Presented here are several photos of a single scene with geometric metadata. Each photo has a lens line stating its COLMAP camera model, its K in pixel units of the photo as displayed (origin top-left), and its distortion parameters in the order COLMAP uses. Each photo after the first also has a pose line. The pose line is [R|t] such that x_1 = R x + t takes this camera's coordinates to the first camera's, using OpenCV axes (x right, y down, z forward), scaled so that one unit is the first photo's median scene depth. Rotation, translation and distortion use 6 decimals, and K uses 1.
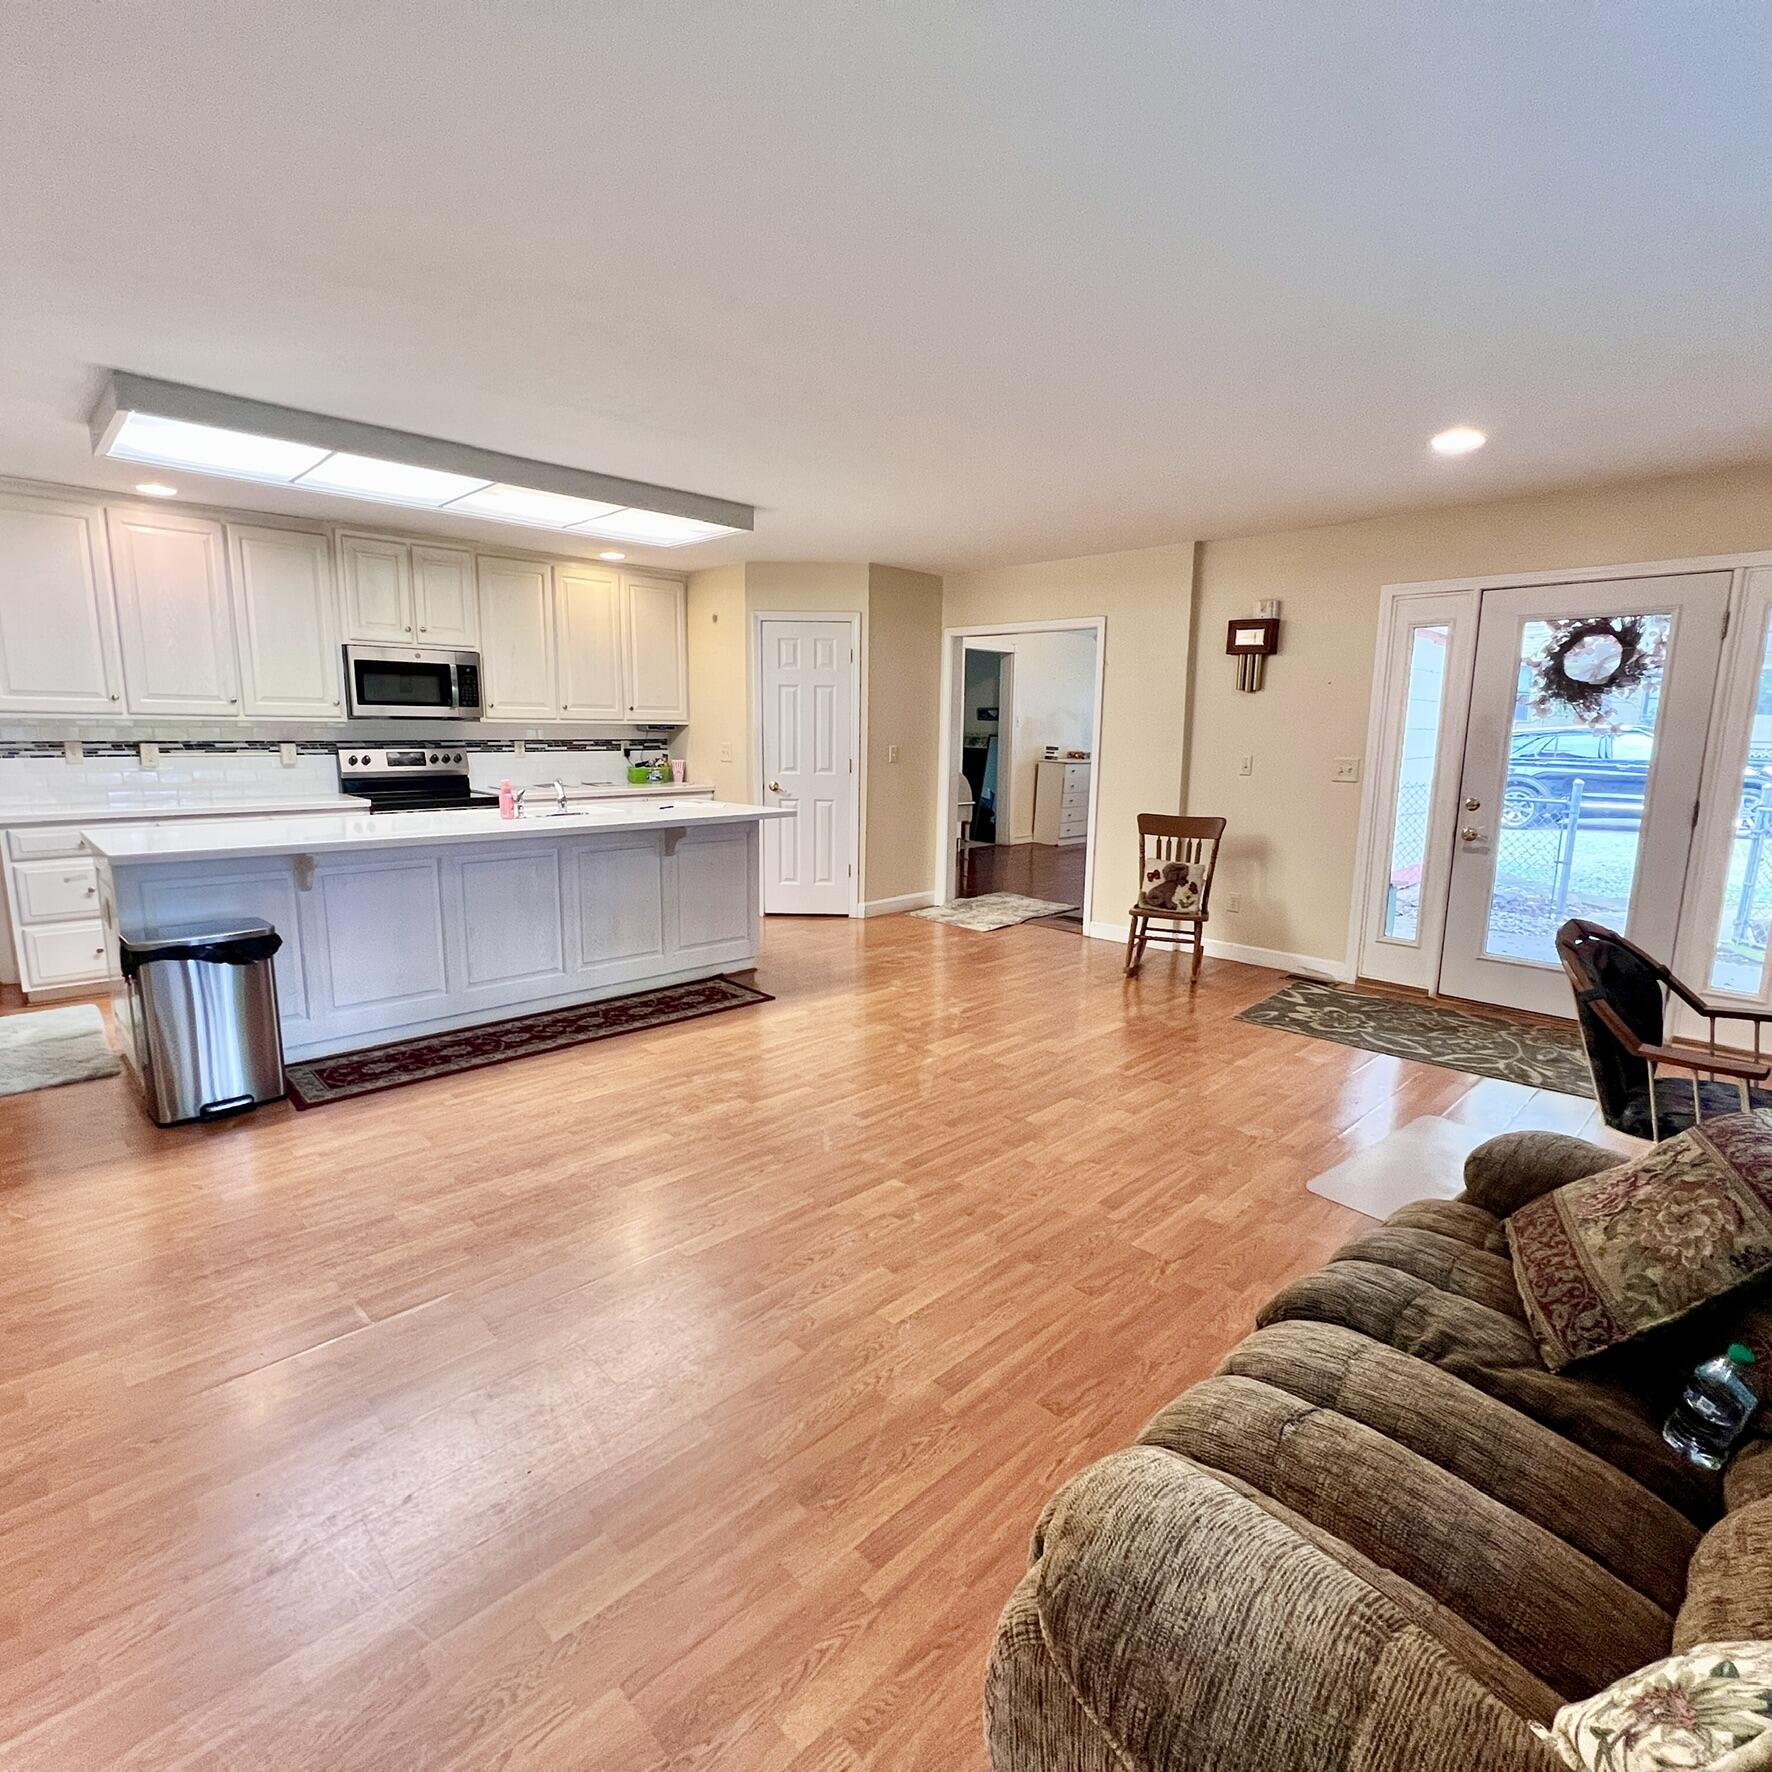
lens RADIAL K [[942.3, 0, 882.3], [0, 942.3, 887.5], [0, 0, 1]] dist [-0.001845, 0.000387]
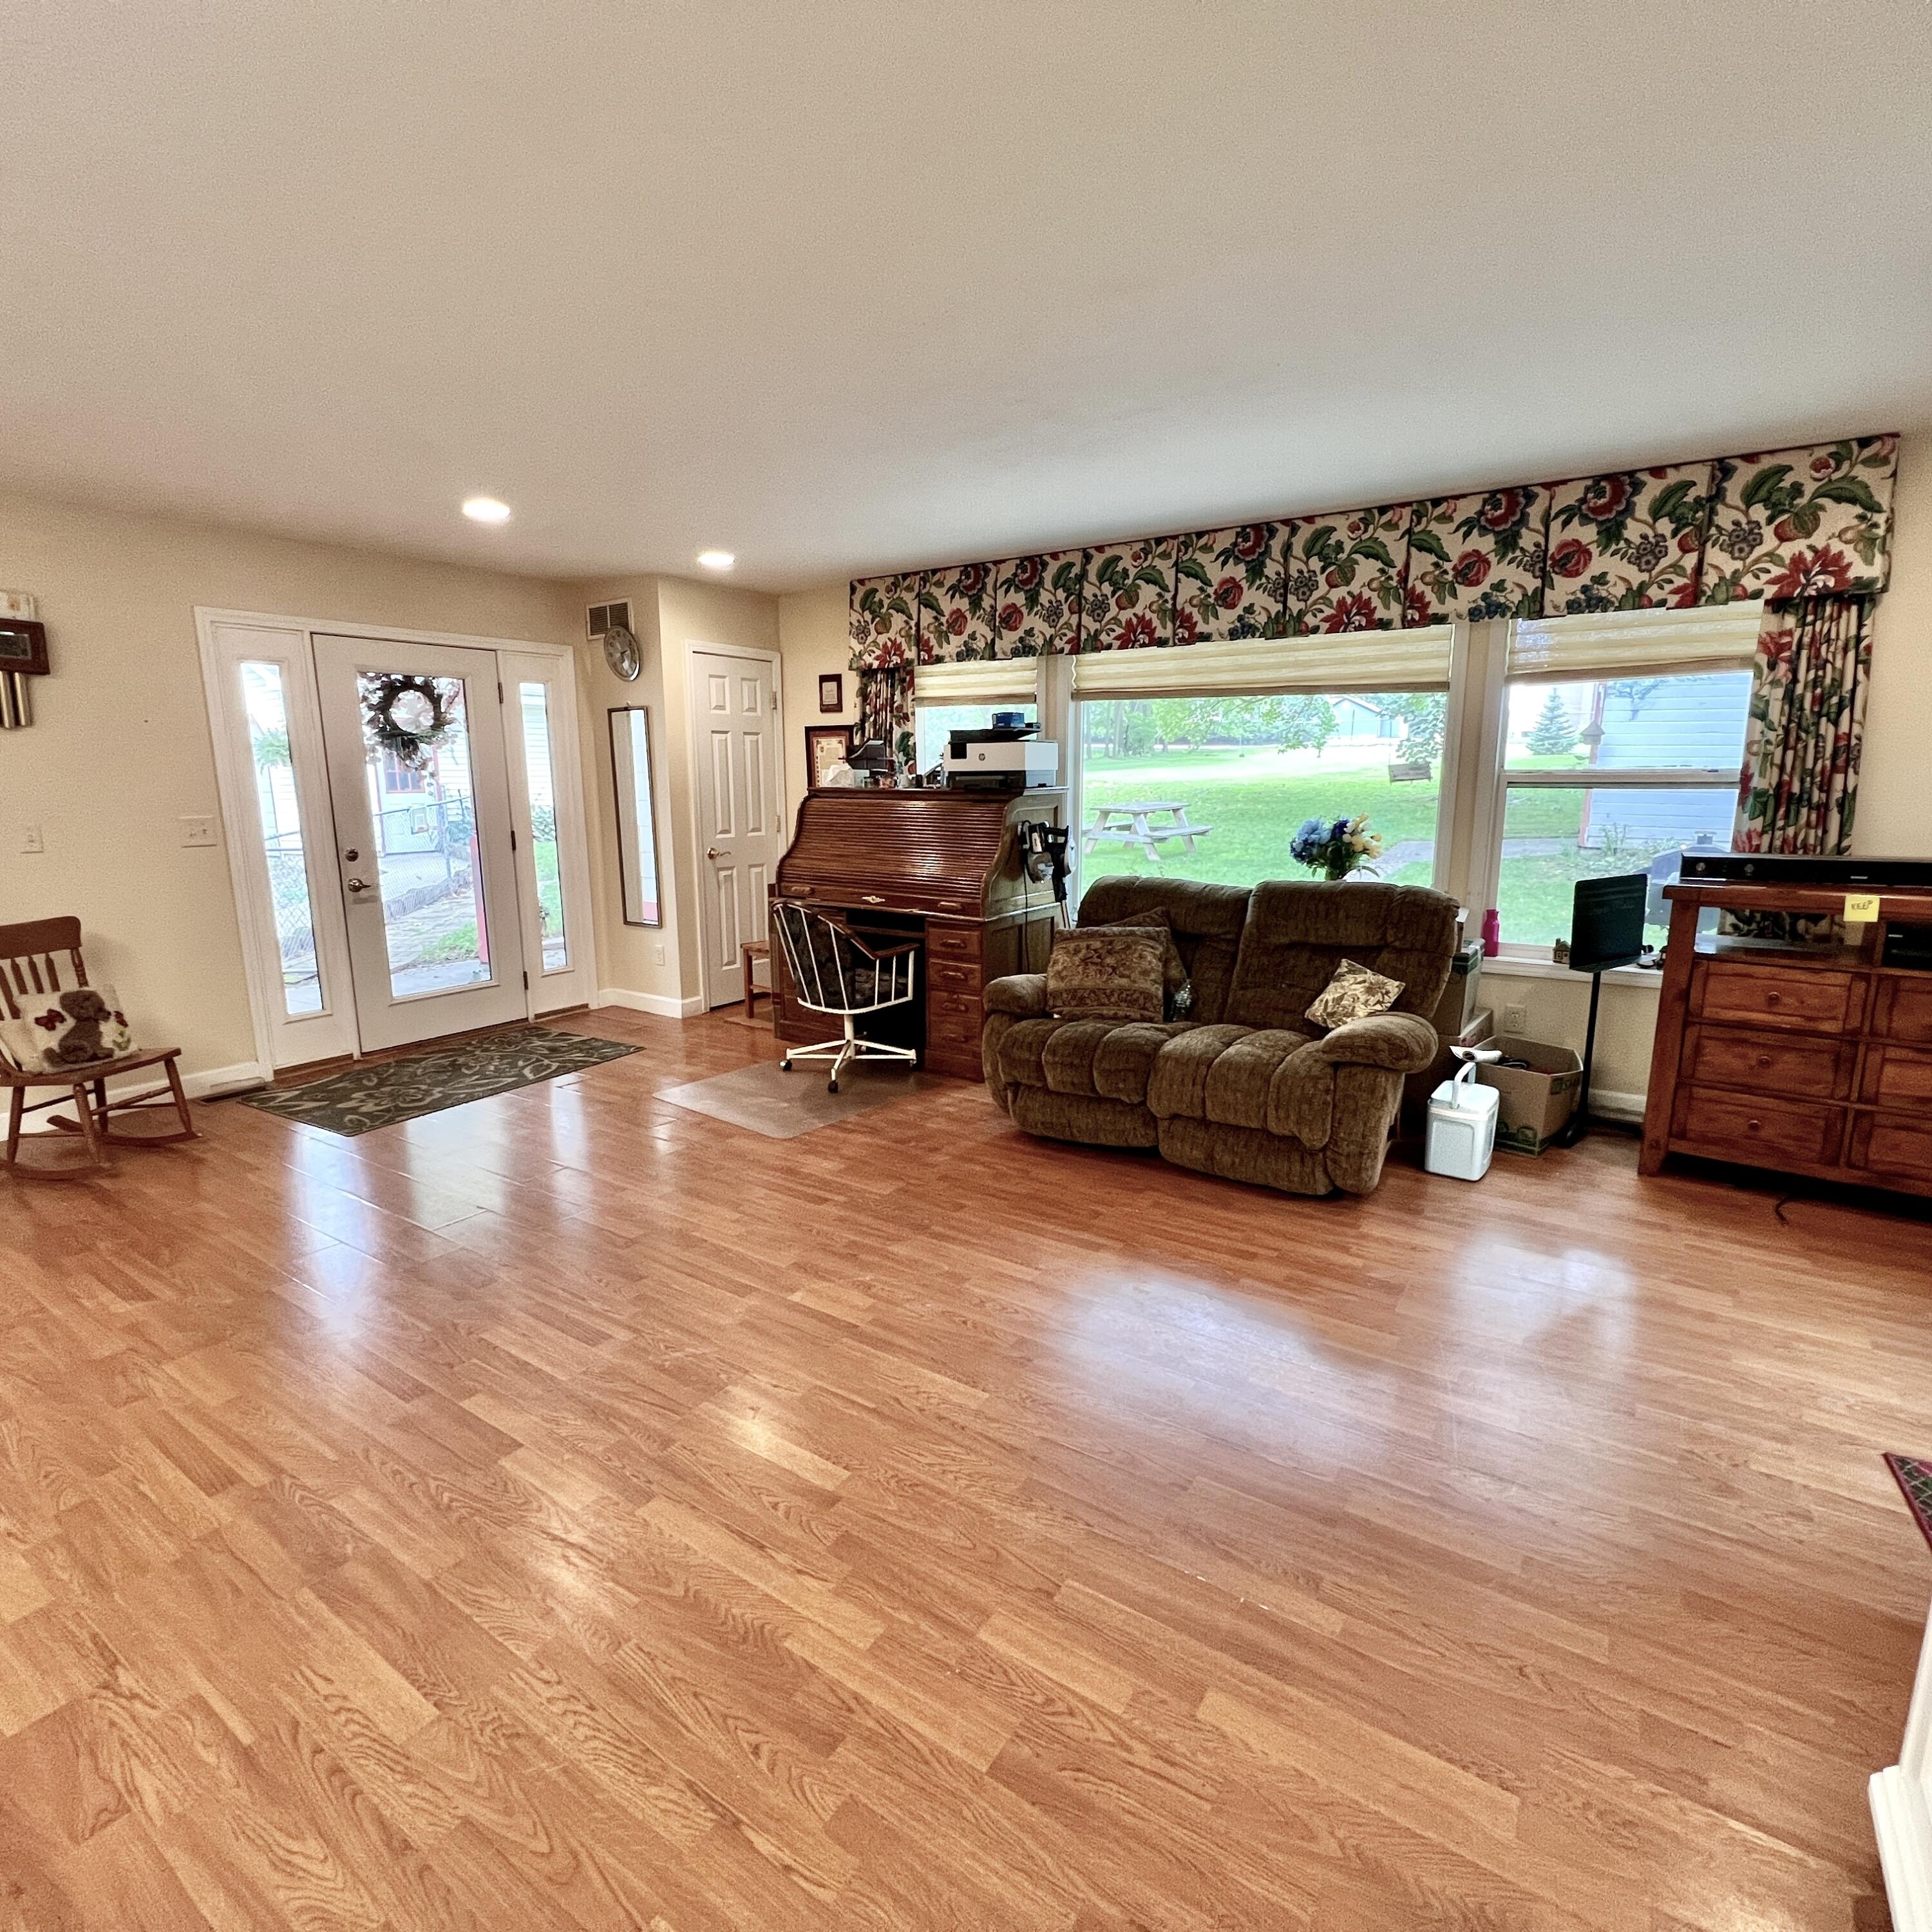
lens RADIAL K [[1027.4, 0, 974.3], [0, 1027.4, 965.2], [0, 0, 1]] dist [-0.001845, 0.000387]
pose [[-0.204064, -0.191934, 0.959958, -0.565138], [0.172571, 0.958183, 0.228264, -0.112796], [-0.963627, 0.212242, -0.162408, 0.589226]]
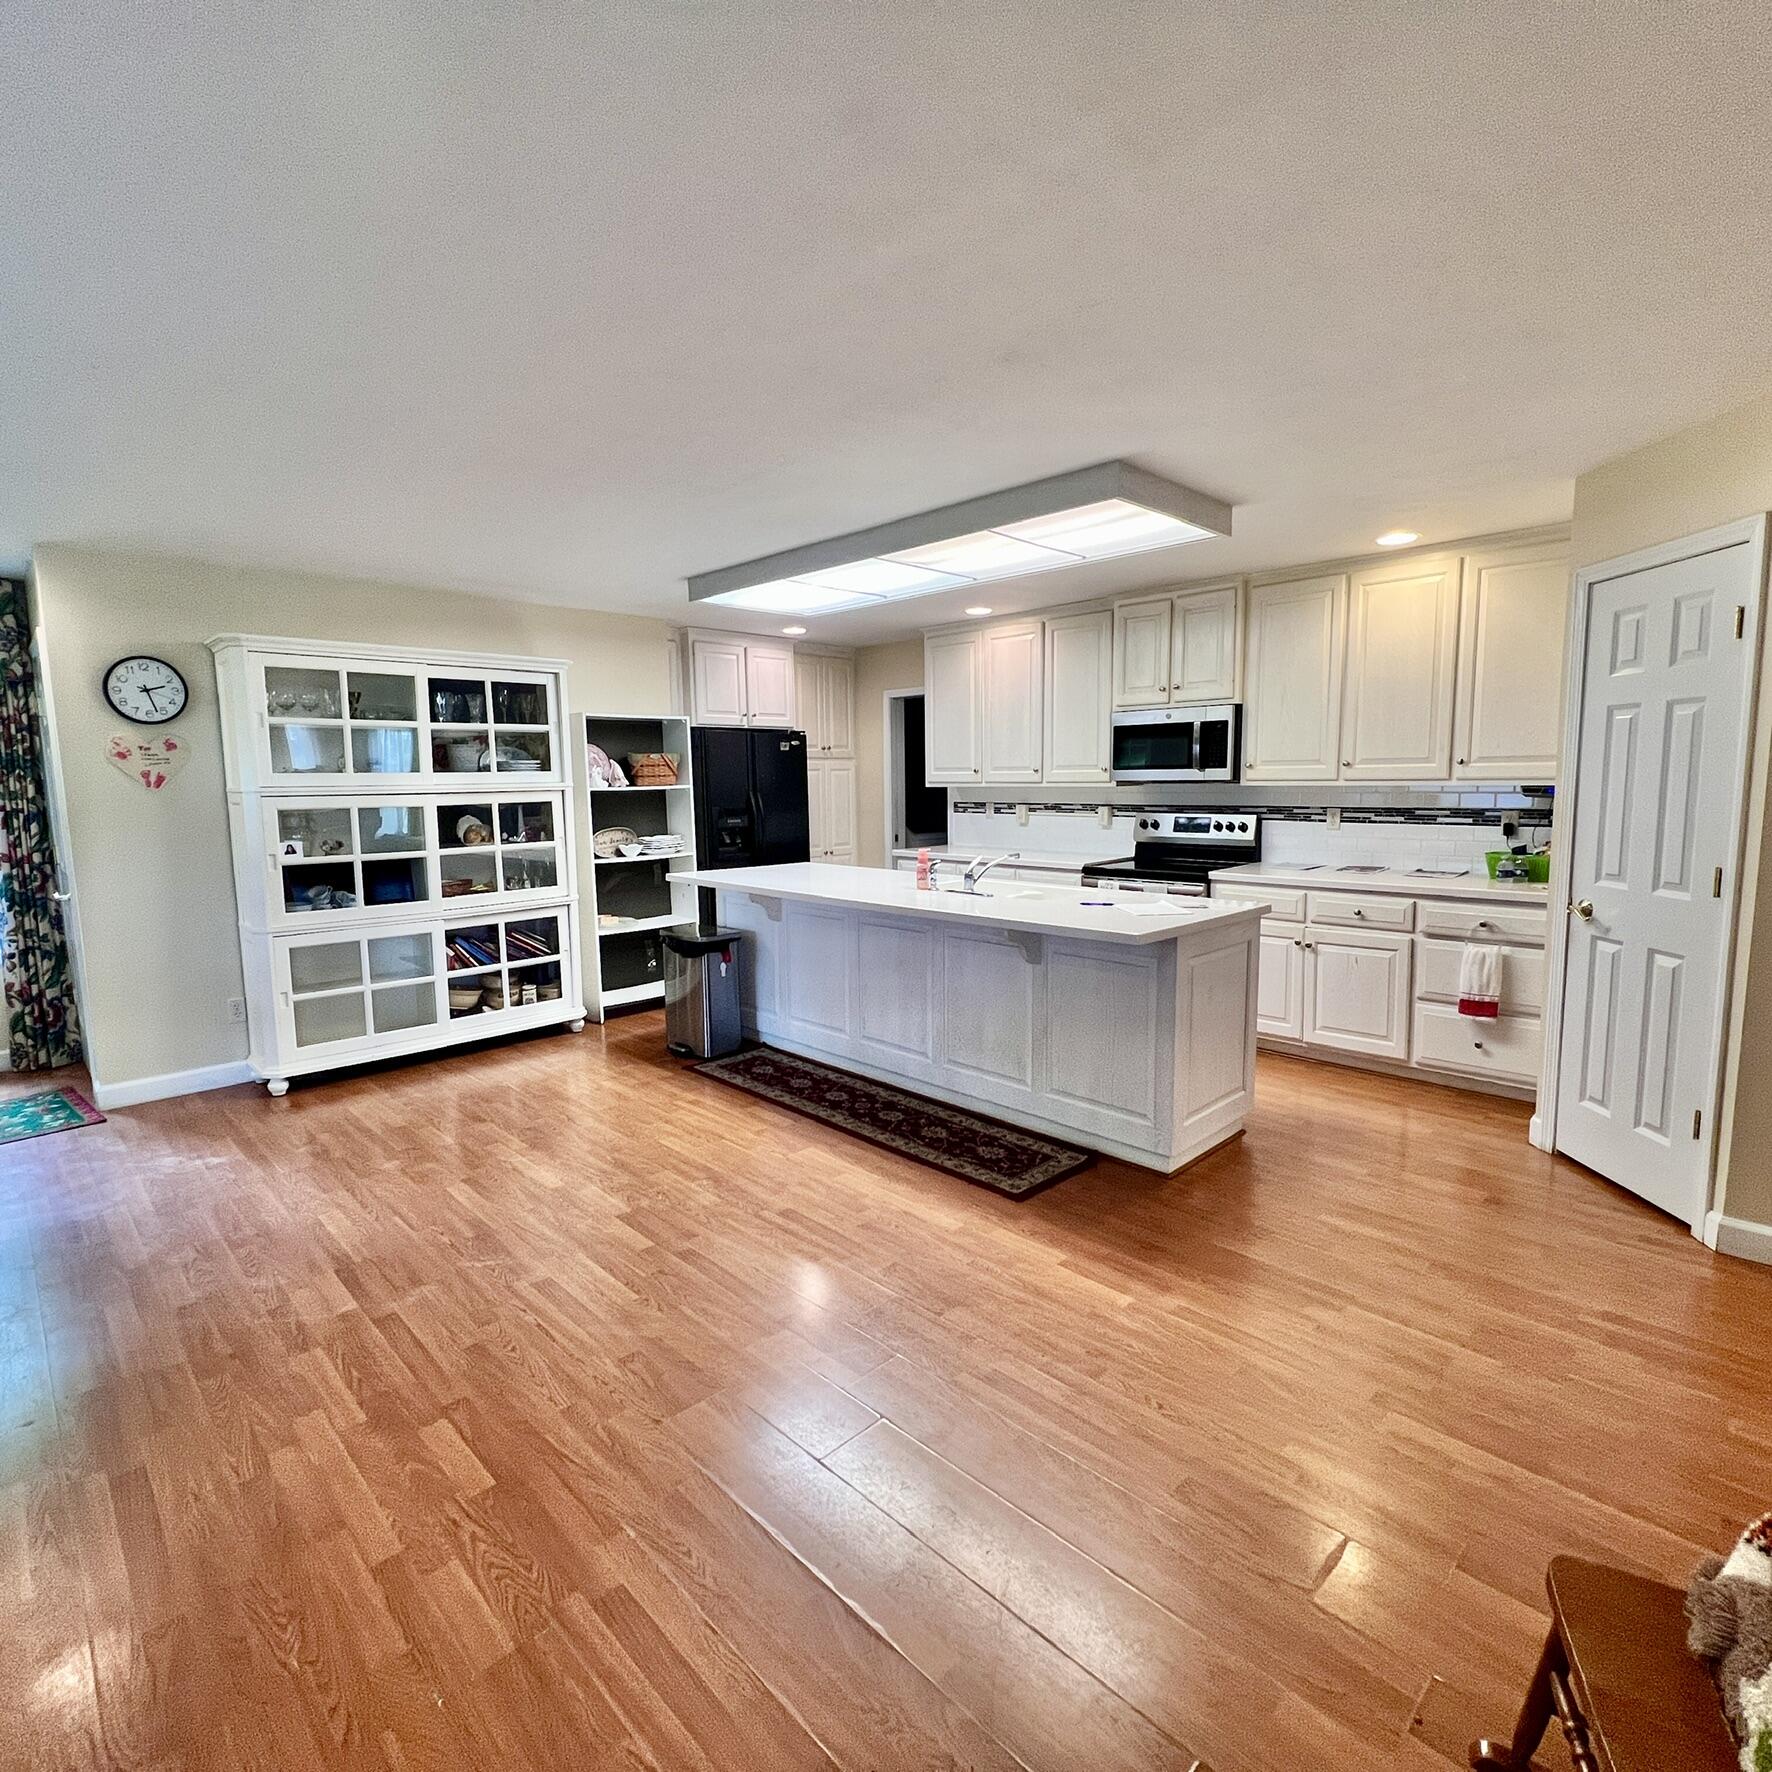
lens RADIAL K [[942.3, 0, 886.3], [0, 942.3, 882.1], [0, 0, 1]] dist [-0.001845, 0.000387]
pose [[0.003195, 0.099112, -0.995071, 0.553572], [-0.157545, 0.982699, 0.097374, -0.162167], [0.987507, 0.156457, 0.018755, 0.905526]]
